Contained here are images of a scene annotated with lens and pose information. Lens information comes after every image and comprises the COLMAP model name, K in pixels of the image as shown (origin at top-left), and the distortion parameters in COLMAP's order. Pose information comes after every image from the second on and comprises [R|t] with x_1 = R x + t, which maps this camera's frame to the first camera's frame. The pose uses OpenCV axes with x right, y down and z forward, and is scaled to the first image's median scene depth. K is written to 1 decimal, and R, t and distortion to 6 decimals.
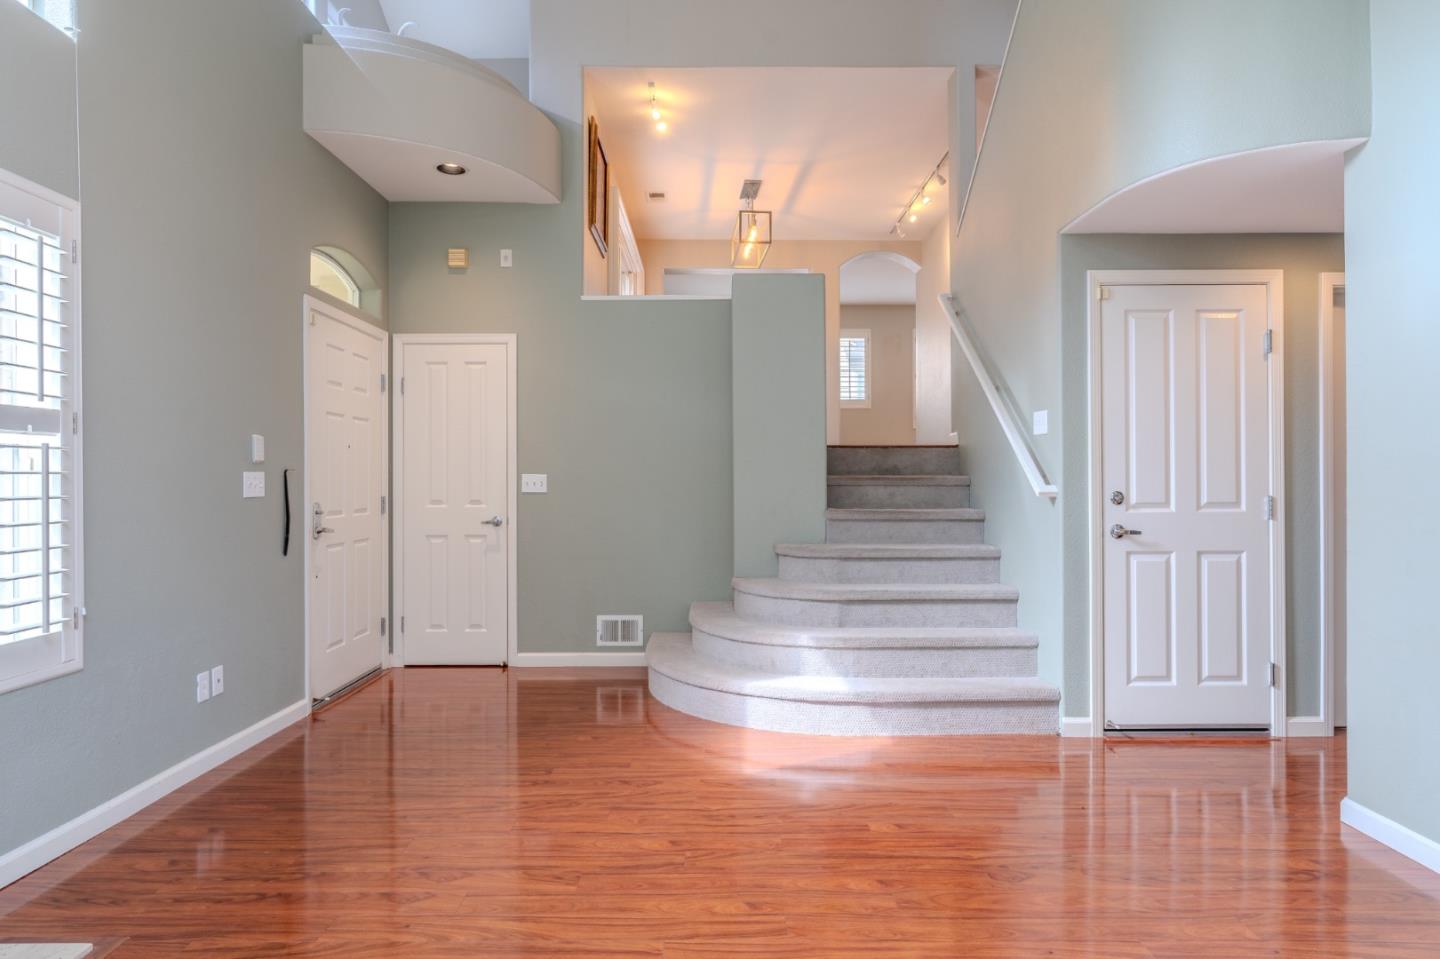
lens RADIAL K [[801.6, 0, 714.8], [0, 801.6, 482.9], [0, 0, 1]] dist [0.000577, -0.001164]
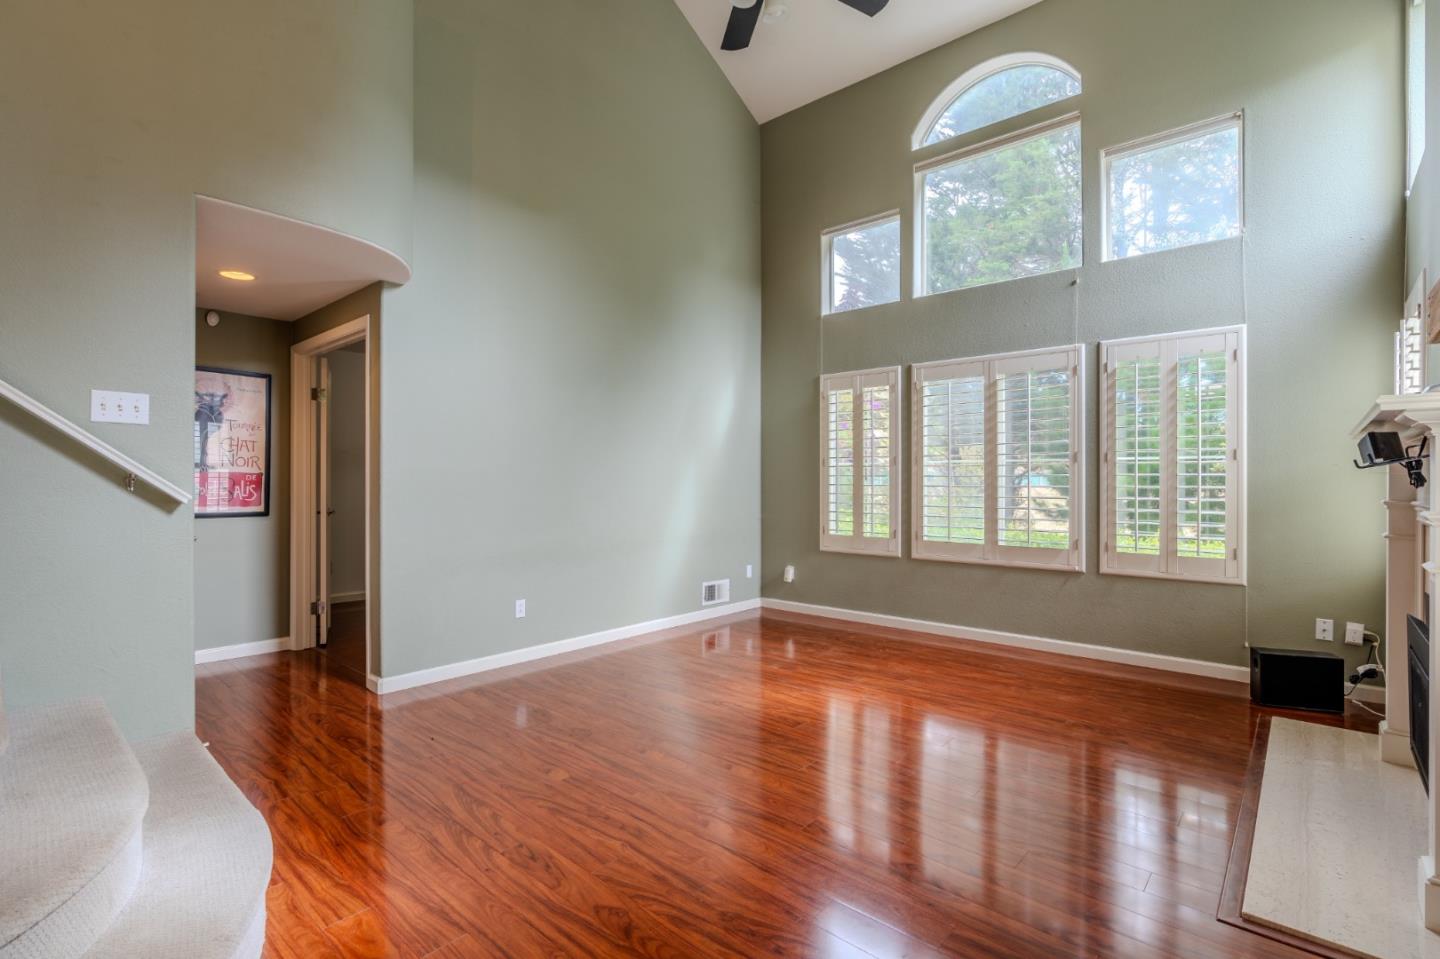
lens RADIAL K [[657.3, 0, 722.6], [0, 657.3, 479.6], [0, 0, 1]] dist [-0.006370, 0.002263]
pose [[-0.745185, 0.009184, 0.666794, -0.453449], [0.004623, 0.999952, -0.008606, 0.003520], [-0.666841, -0.003330, -0.745192, 1.143908]]
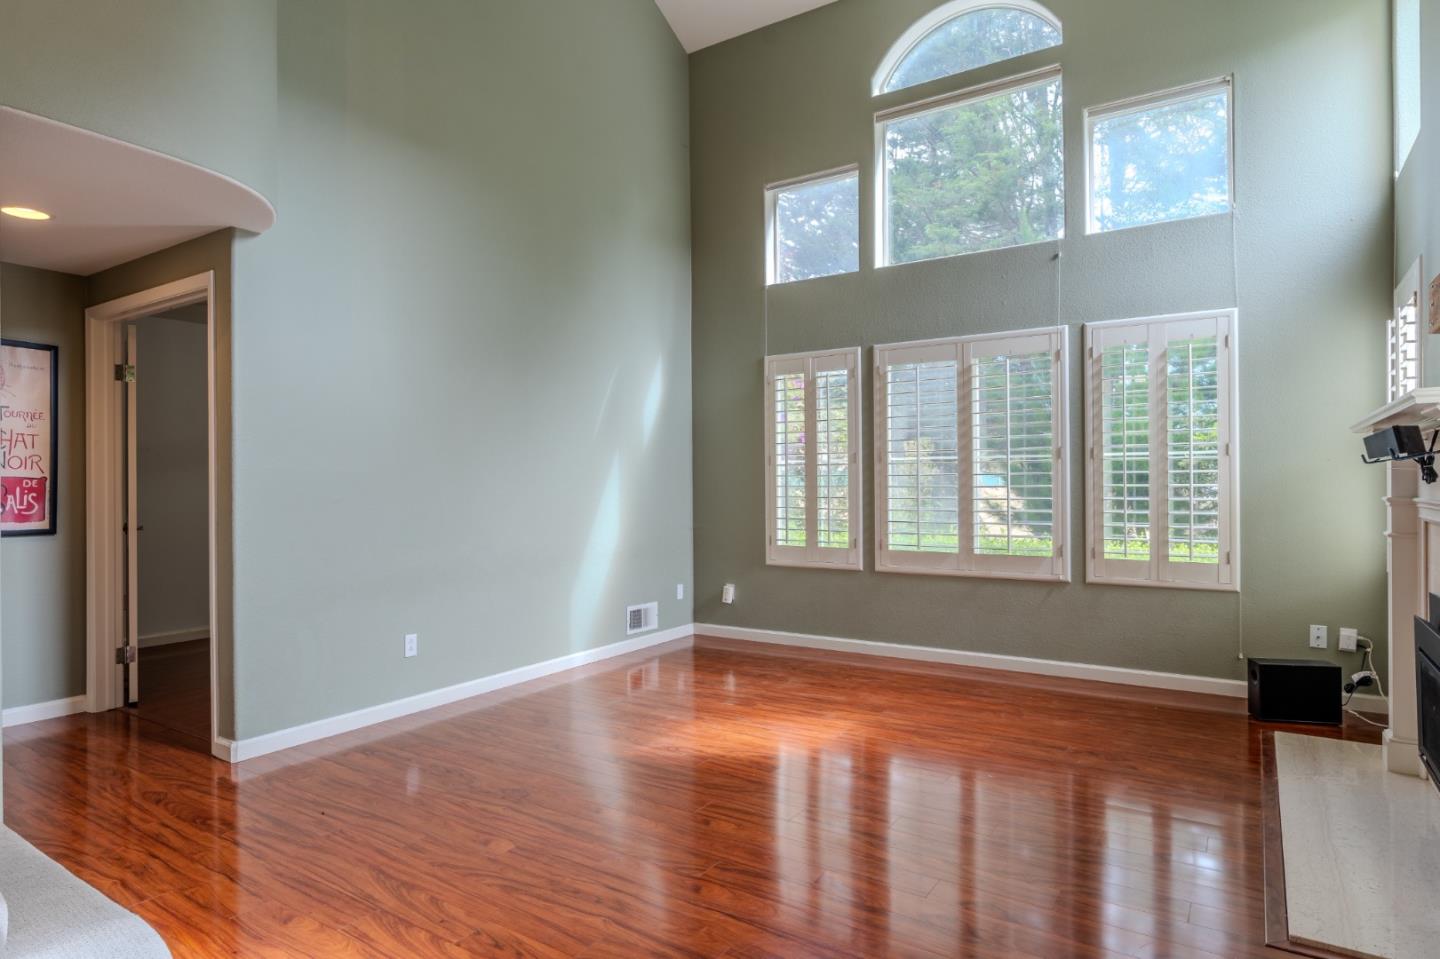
lens RADIAL K [[801.6, 0, 717.7], [0, 801.6, 479.9], [0, 0, 1]] dist [0.000577, -0.001164]
pose [[-0.829781, 0.016398, 0.557849, -0.401303], [0.013612, 0.999866, -0.009143, 0.003636], [-0.557924, 0.000006, -0.829892, 1.210262]]
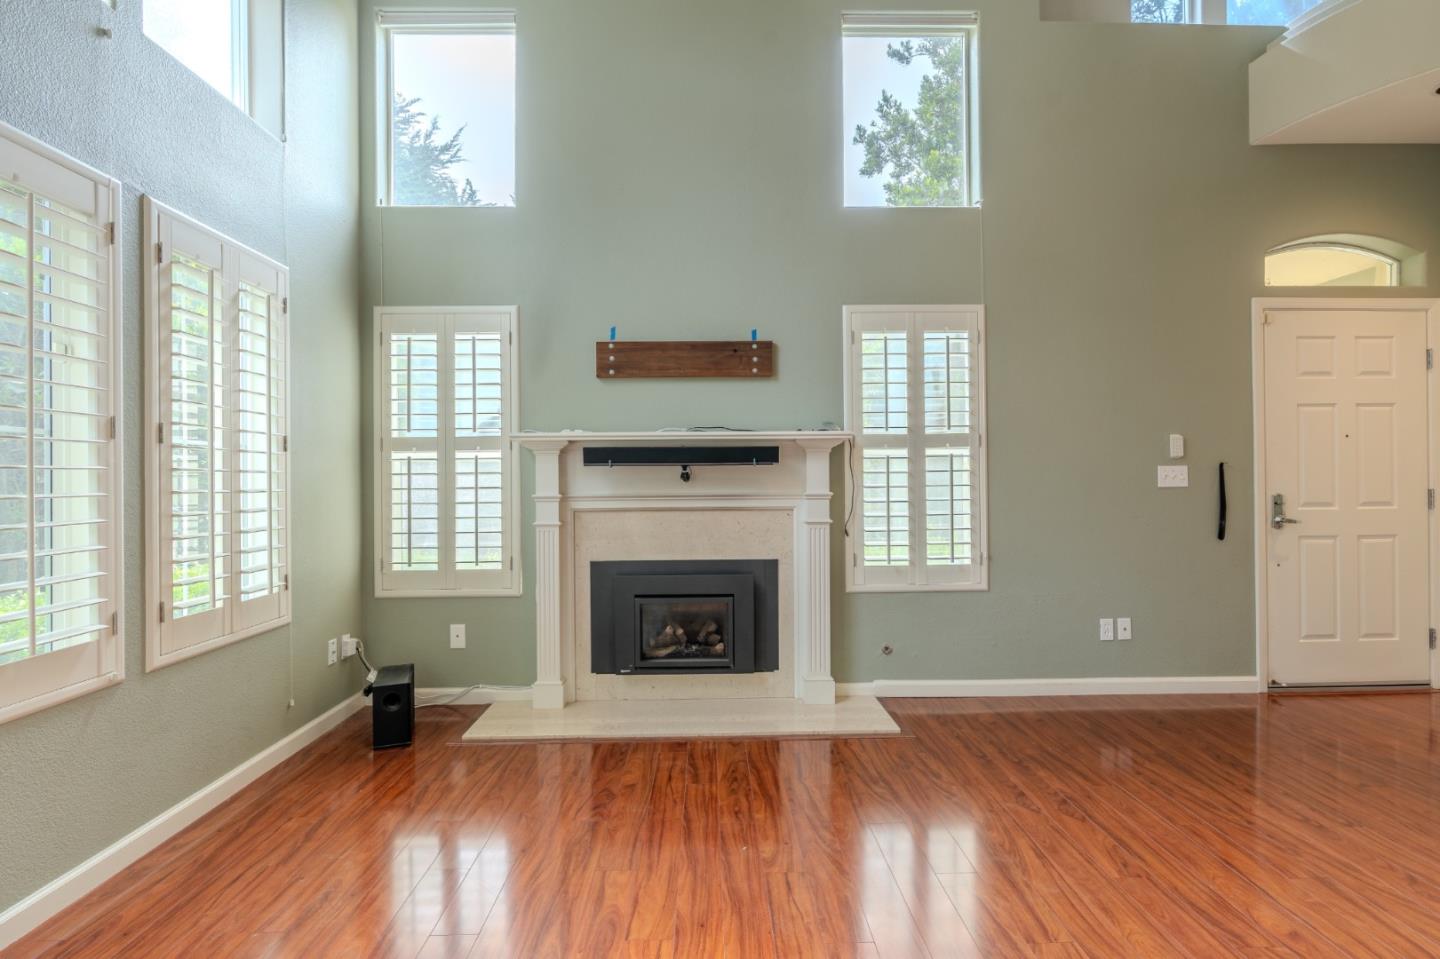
lens RADIAL K [[674.9, 0, 722.1], [0, 674.9, 484.5], [0, 0, 1]] dist [-0.021799, -0.000043]
pose [[0.024647, 0.008761, -0.999658, 0.408300], [0.006901, 0.999936, 0.008934, 0.000471], [0.999672, -0.007119, 0.024585, 0.308377]]
